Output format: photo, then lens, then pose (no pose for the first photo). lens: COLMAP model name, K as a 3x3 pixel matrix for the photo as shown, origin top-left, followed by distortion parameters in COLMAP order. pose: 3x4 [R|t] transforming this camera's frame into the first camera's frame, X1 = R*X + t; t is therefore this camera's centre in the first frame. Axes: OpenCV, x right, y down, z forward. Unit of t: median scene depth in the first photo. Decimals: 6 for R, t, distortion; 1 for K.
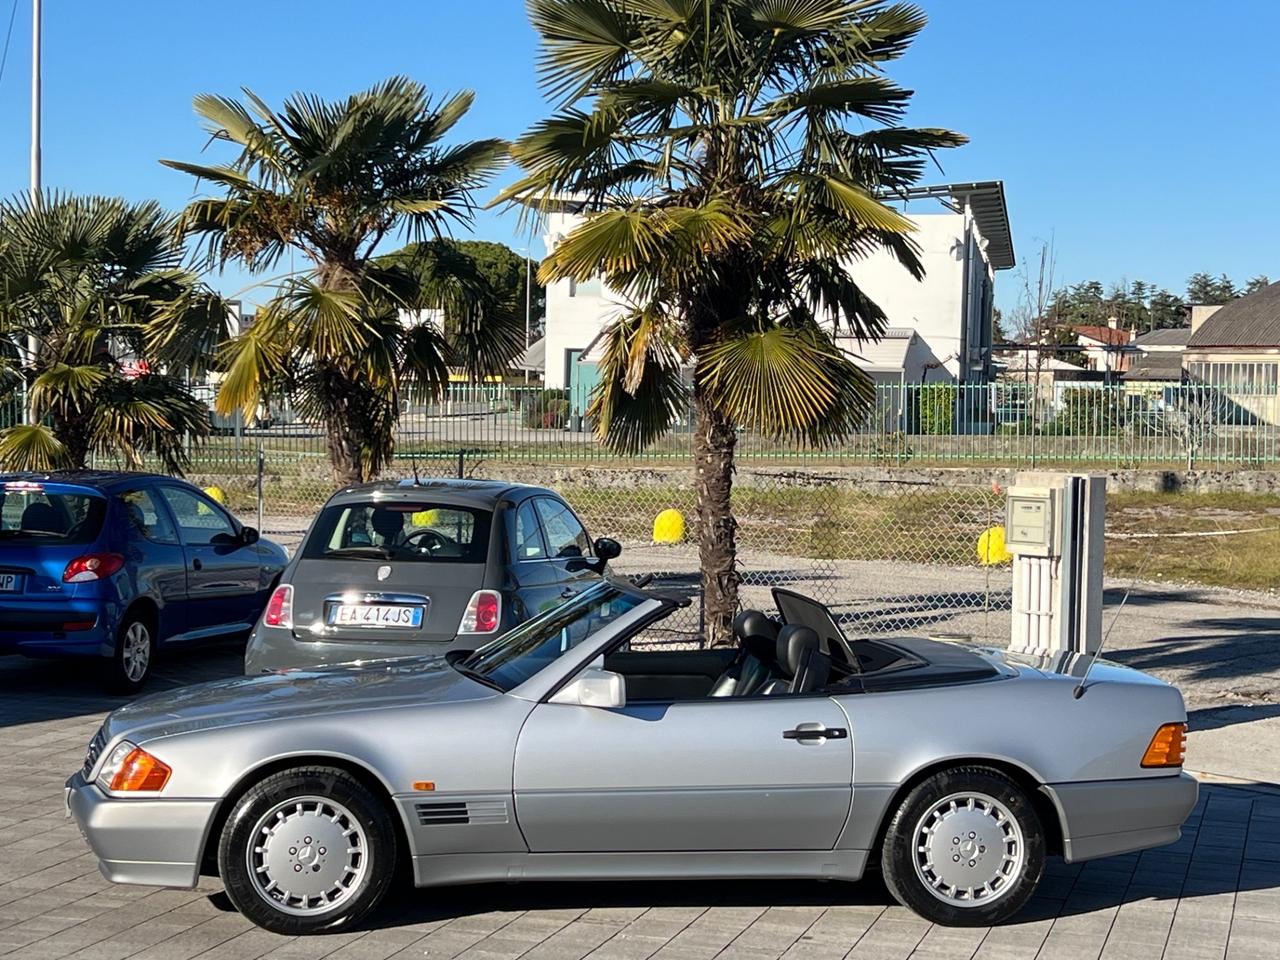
lens RADIAL K [[2255.2, 0, 640.0], [0, 2255.2, 480.0], [0, 0, 1]] dist [0.266836, -1.004657]
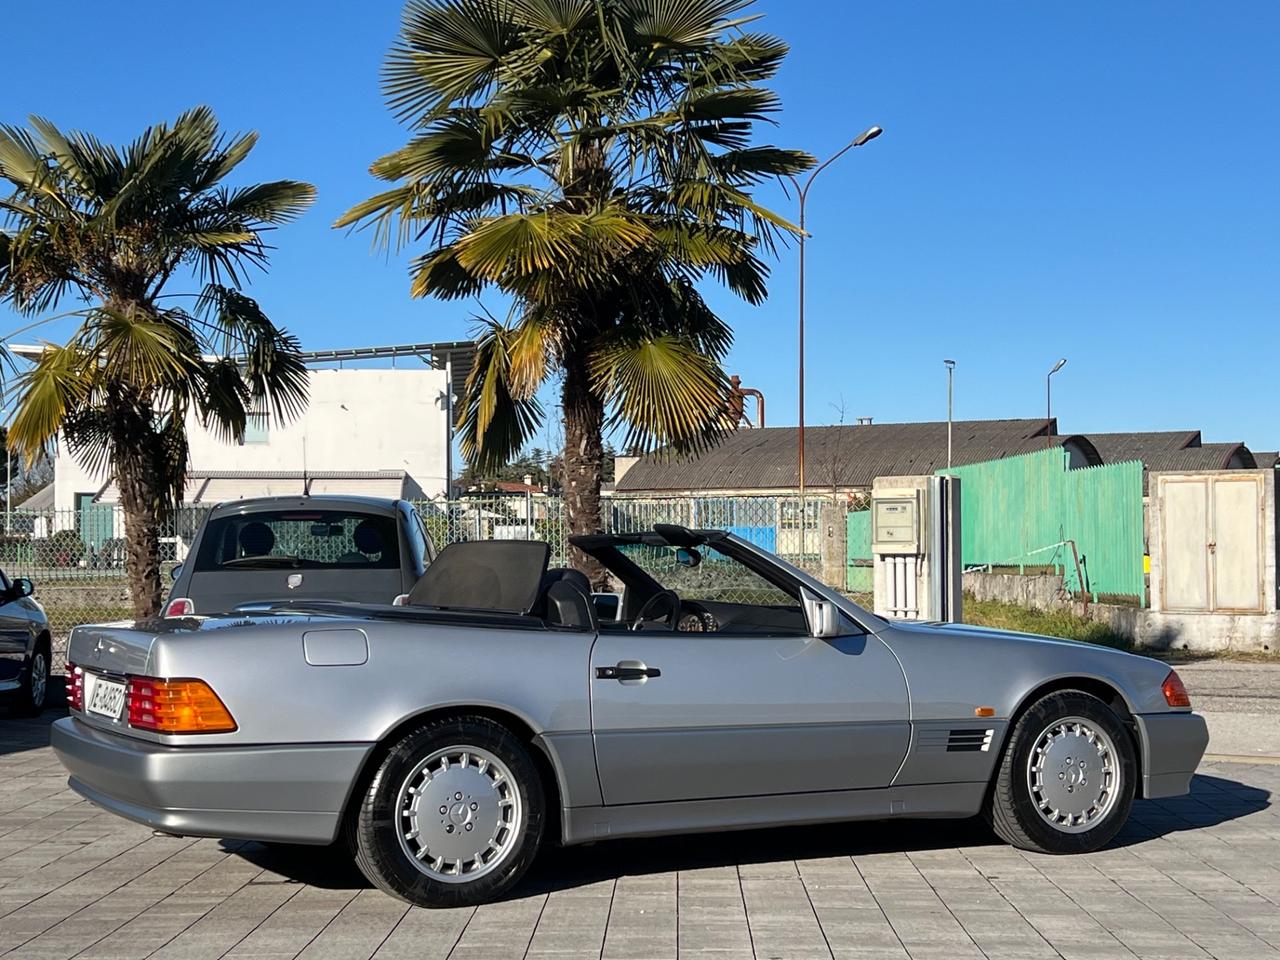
lens RADIAL K [[1988.0, 0, 653.6], [0, 1988.0, 481.3], [0, 0, 1]] dist [0.218278, -0.671260]
pose [[0.964023, -0.015358, 0.265376, -0.271730], [0.033807, 0.997307, -0.065090, 0.084242], [-0.263662, 0.071720, 0.961945, 0.217804]]
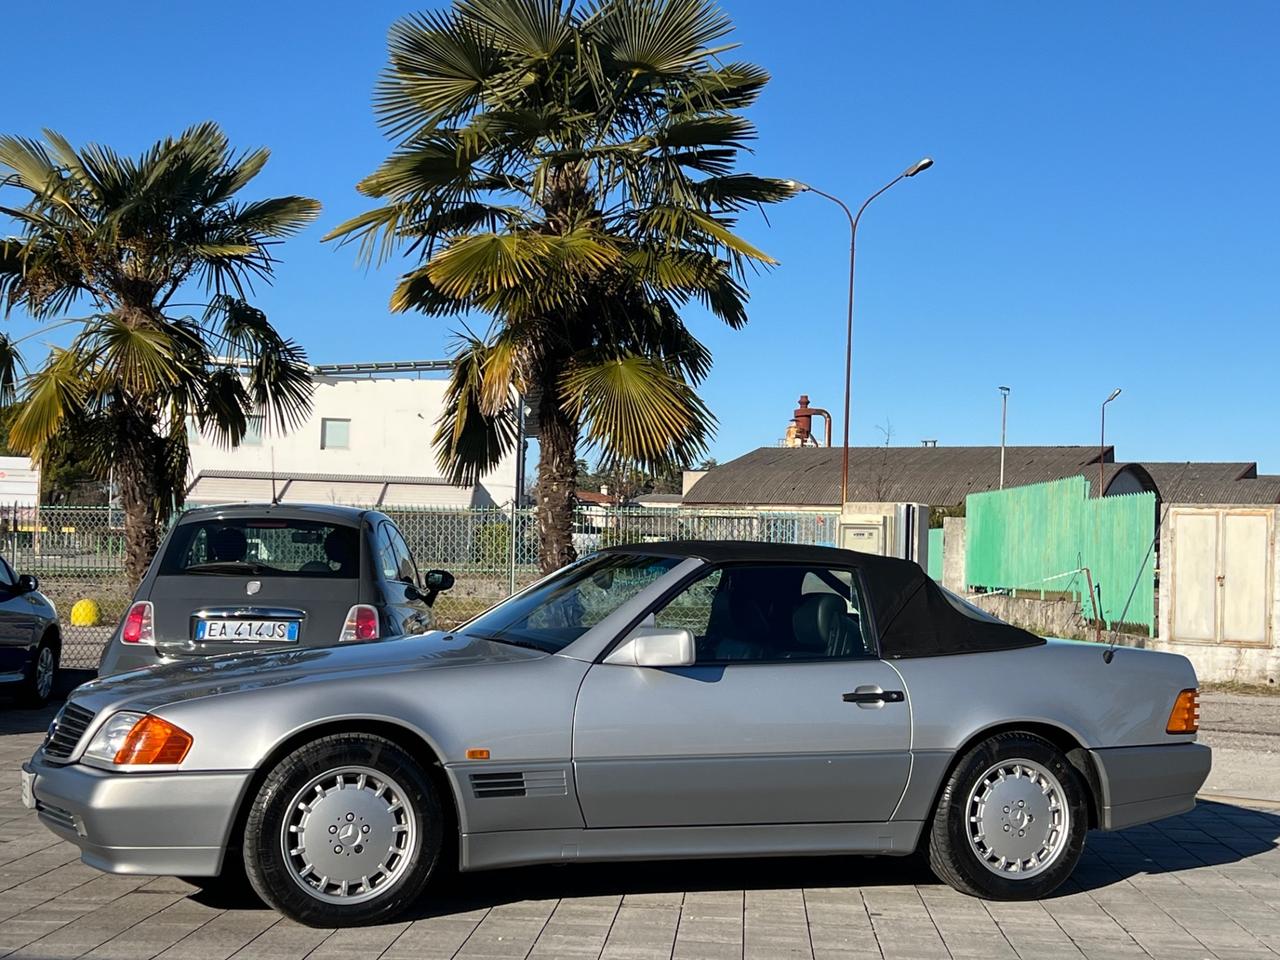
lens RADIAL K [[1910.0, 0, 640.0], [0, 1910.0, 480.0], [0, 0, 1]] dist [0.211657, -0.652294]
pose [[0.974925, 0.016185, 0.221947, -0.193425], [0.000041, 0.997339, -0.072906, 0.078720], [-0.222536, 0.071087, 0.972329, 0.232081]]
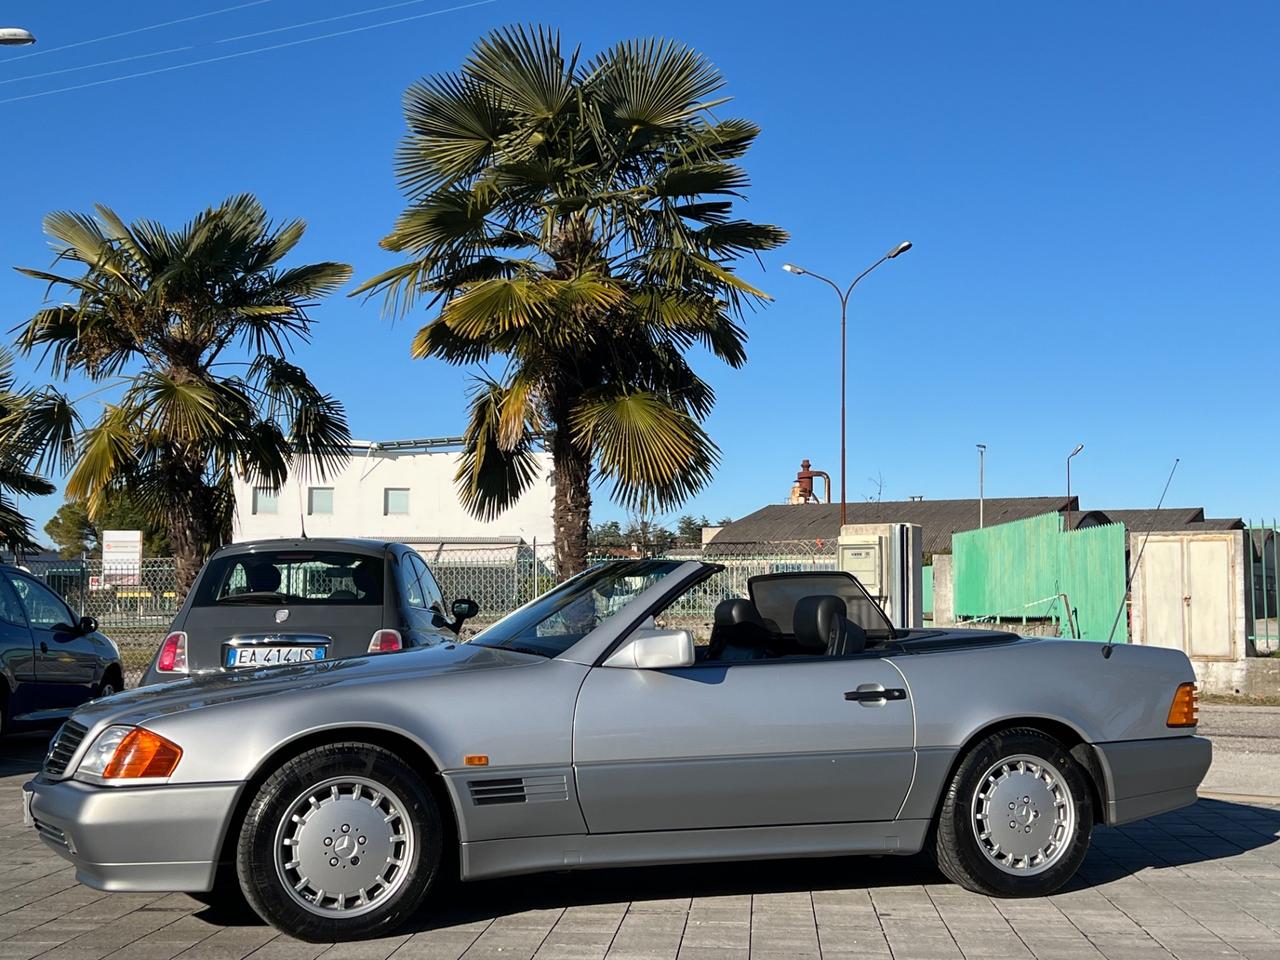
lens RADIAL K [[1657.9, 0, 653.3], [0, 1657.9, 479.9], [0, 0, 1]] dist [0.205890, -0.599888]
pose [[0.976636, -0.001678, 0.214894, -0.159716], [0.025453, 0.993834, -0.107918, 0.093853], [-0.213388, 0.110866, 0.970657, 0.328207]]
